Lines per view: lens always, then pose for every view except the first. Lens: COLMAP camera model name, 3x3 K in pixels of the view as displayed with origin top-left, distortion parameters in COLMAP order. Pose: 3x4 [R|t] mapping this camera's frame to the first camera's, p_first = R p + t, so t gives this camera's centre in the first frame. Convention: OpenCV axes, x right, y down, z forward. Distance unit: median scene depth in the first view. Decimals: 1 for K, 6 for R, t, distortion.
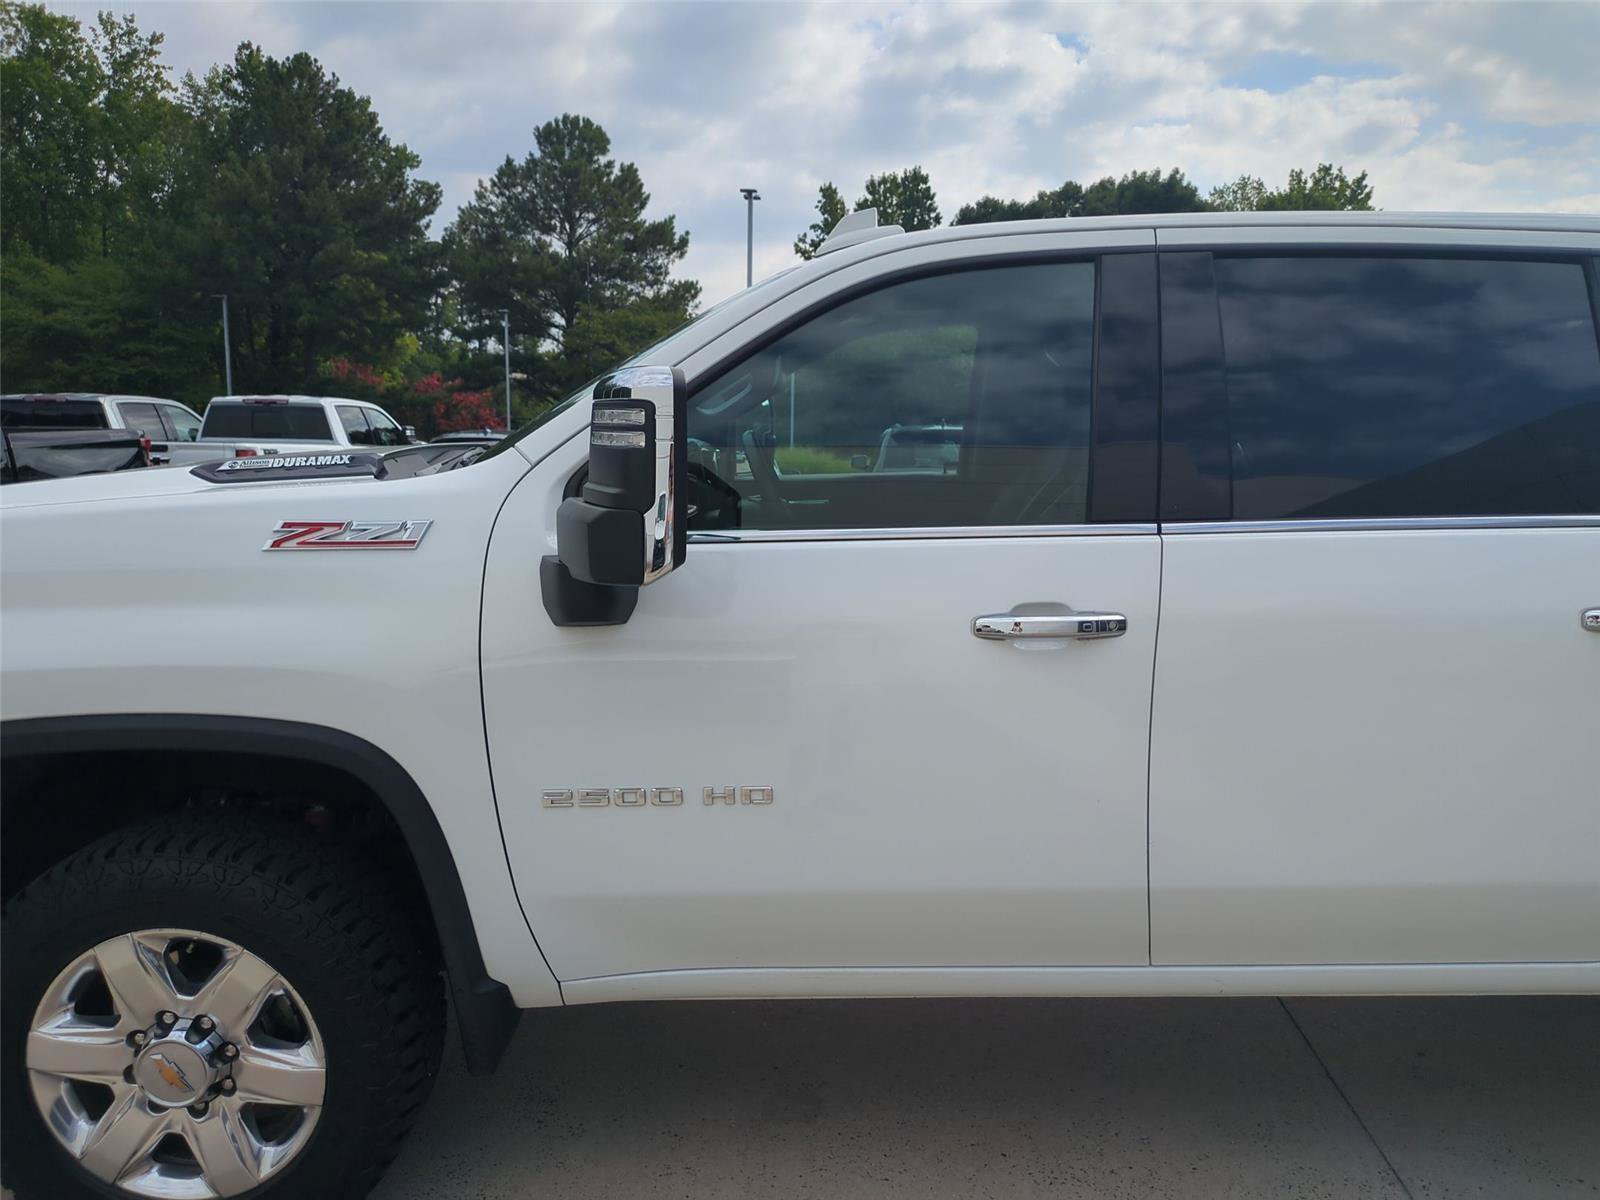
lens RADIAL K [[1231.6, 0, 885.2], [0, 1231.6, 569.4], [0, 0, 1]] dist [0.029198, 0.002582]
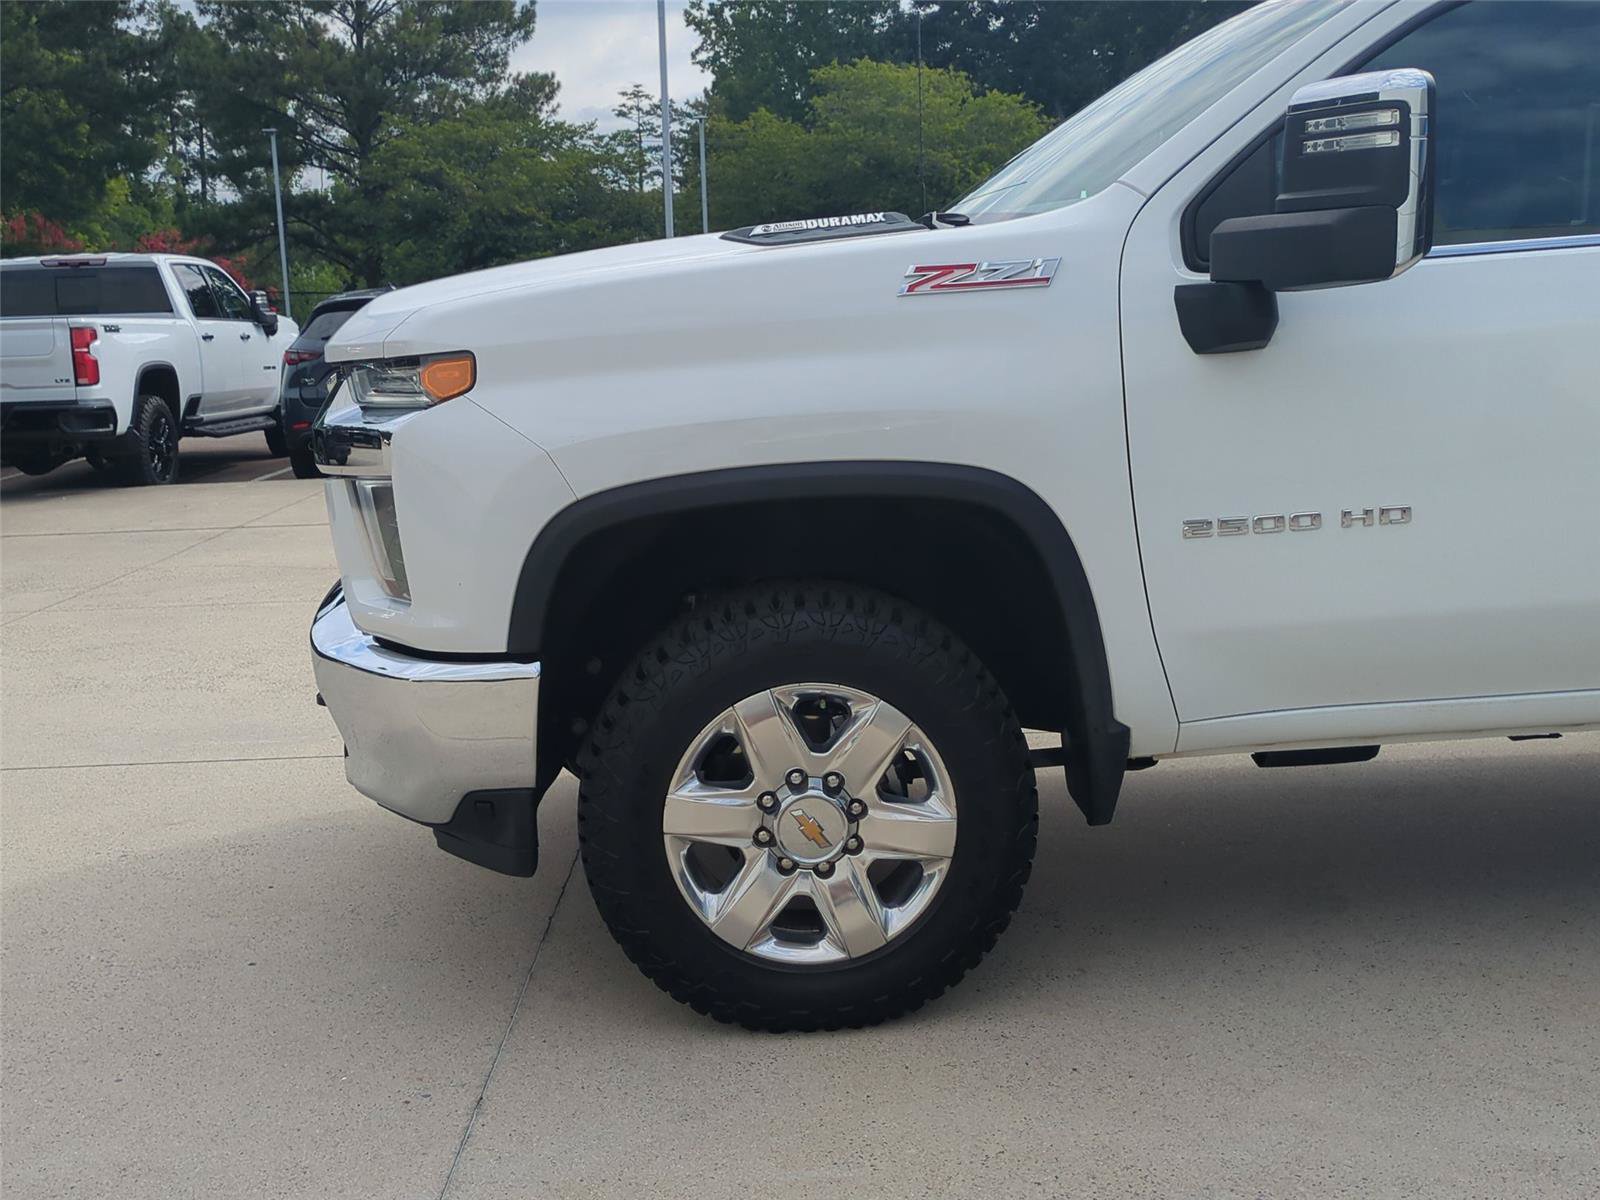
lens RADIAL K [[1887.3, 0, 800.0], [0, 1887.3, 600.0], [0, 0, 1]] dist [0.067740, -0.072414]
pose [[0.997728, -0.057202, 0.035604, -0.070860], [0.055641, 0.997507, 0.043405, 0.017366], [-0.037999, -0.041325, 0.998423, -0.058061]]
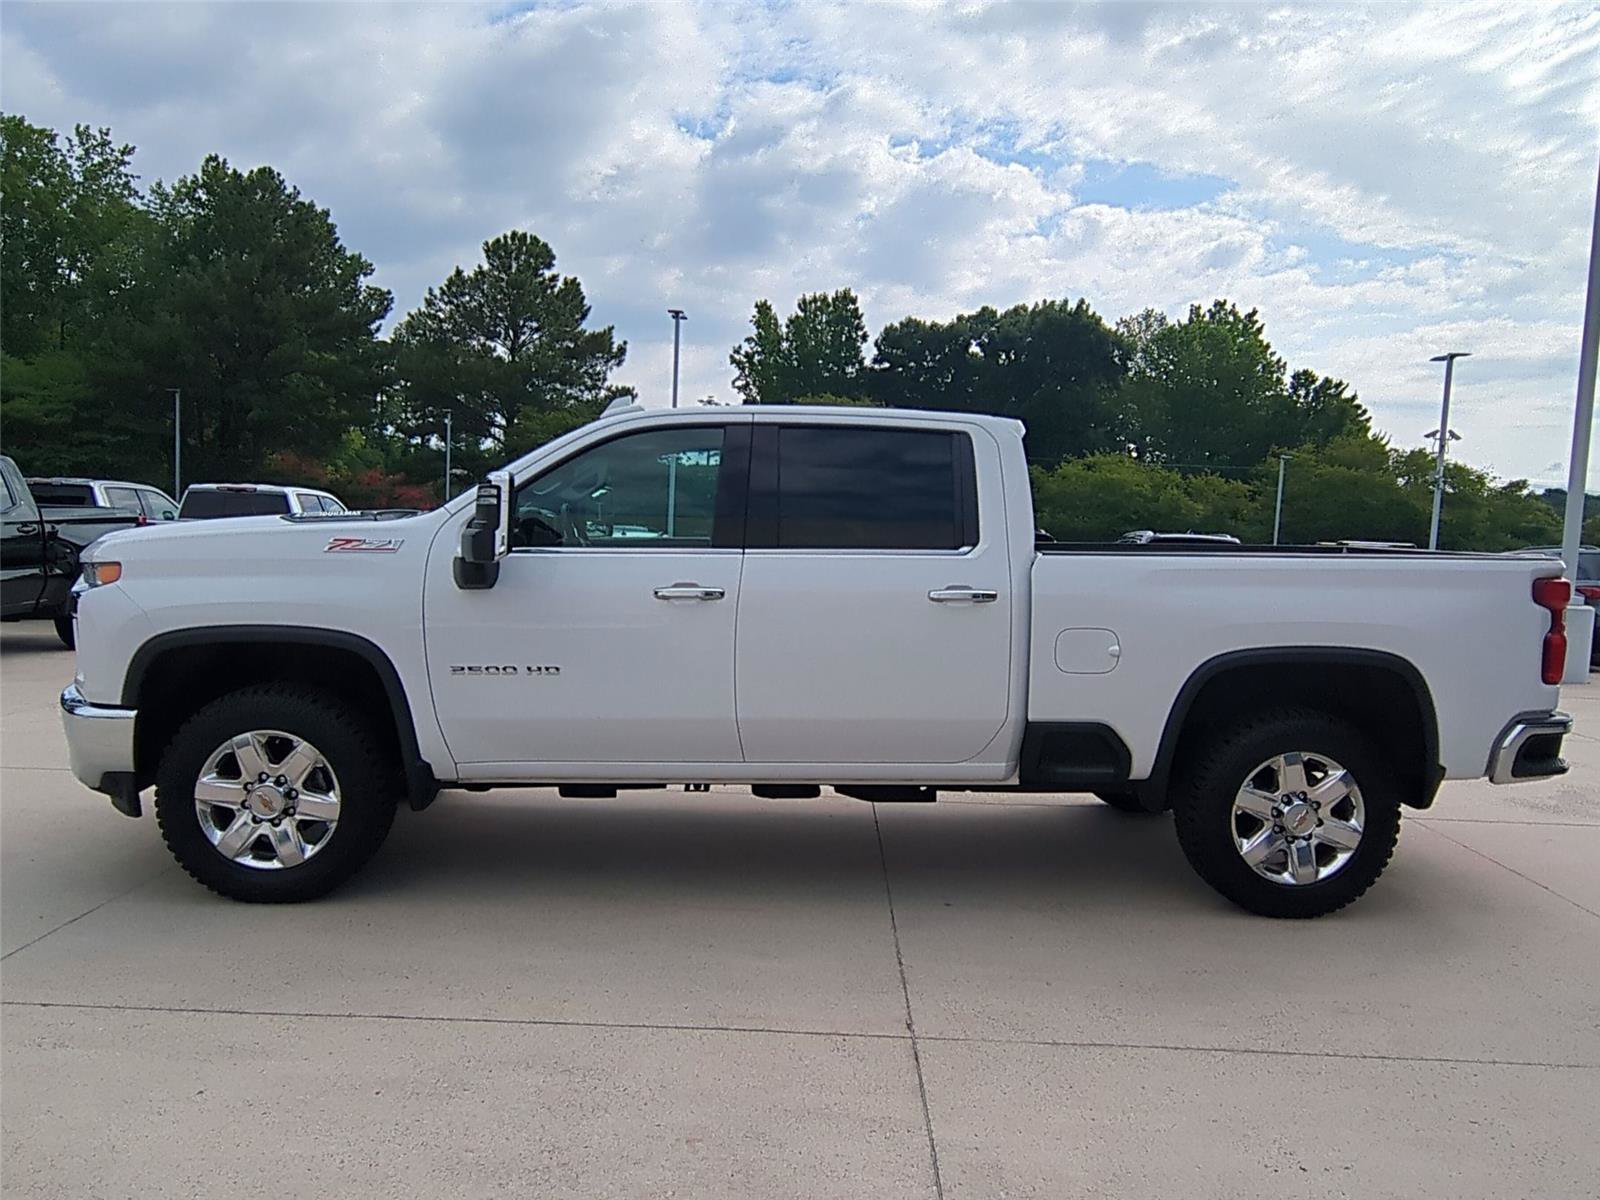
lens RADIAL K [[1335.5, 0, 937.2], [0, 1335.5, 600.1], [0, 0, 1]] dist [0.007566, -0.003464]
pose [[0.998132, 0.021253, 0.057283, 0.047010], [-0.017330, 0.997527, -0.068118, 0.022782], [-0.058589, 0.066998, 0.996031, -0.149515]]
